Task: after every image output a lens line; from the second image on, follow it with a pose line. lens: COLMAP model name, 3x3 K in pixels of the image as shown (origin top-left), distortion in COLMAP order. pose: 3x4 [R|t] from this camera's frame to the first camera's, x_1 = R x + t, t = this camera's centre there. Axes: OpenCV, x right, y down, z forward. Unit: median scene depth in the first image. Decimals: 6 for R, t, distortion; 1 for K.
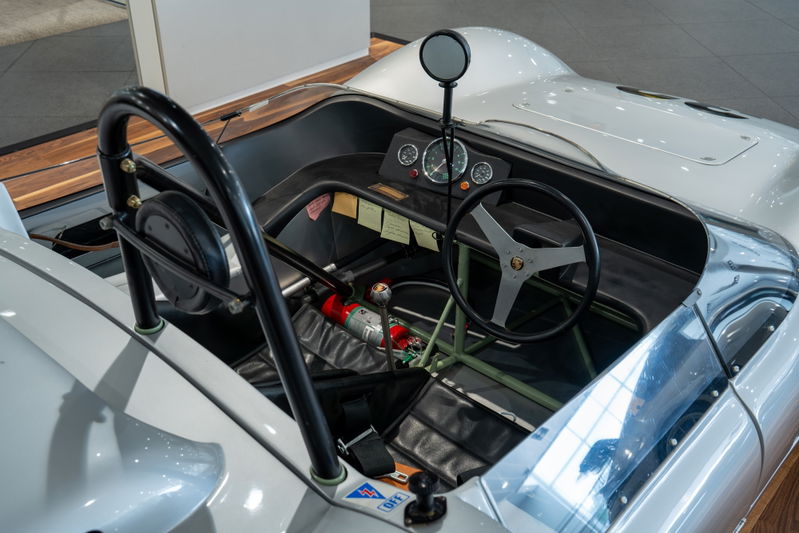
lens RADIAL K [[814.2, 0, 399.5], [0, 814.2, 266.5], [0, 0, 1]] dist [0.007169, 0.003254]
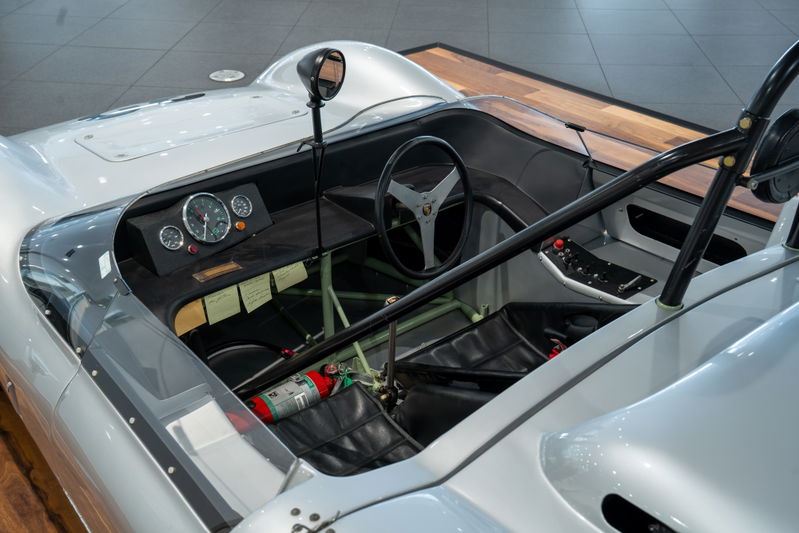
lens RADIAL K [[814.2, 0, 399.5], [0, 814.2, 266.5], [0, 0, 1]] dist [0.007169, 0.003254]
pose [[0.166964, -0.515580, 0.840417, -0.738151], [0.523597, 0.768622, 0.367514, -0.325434], [-0.835446, 0.378678, 0.398288, 0.495139]]
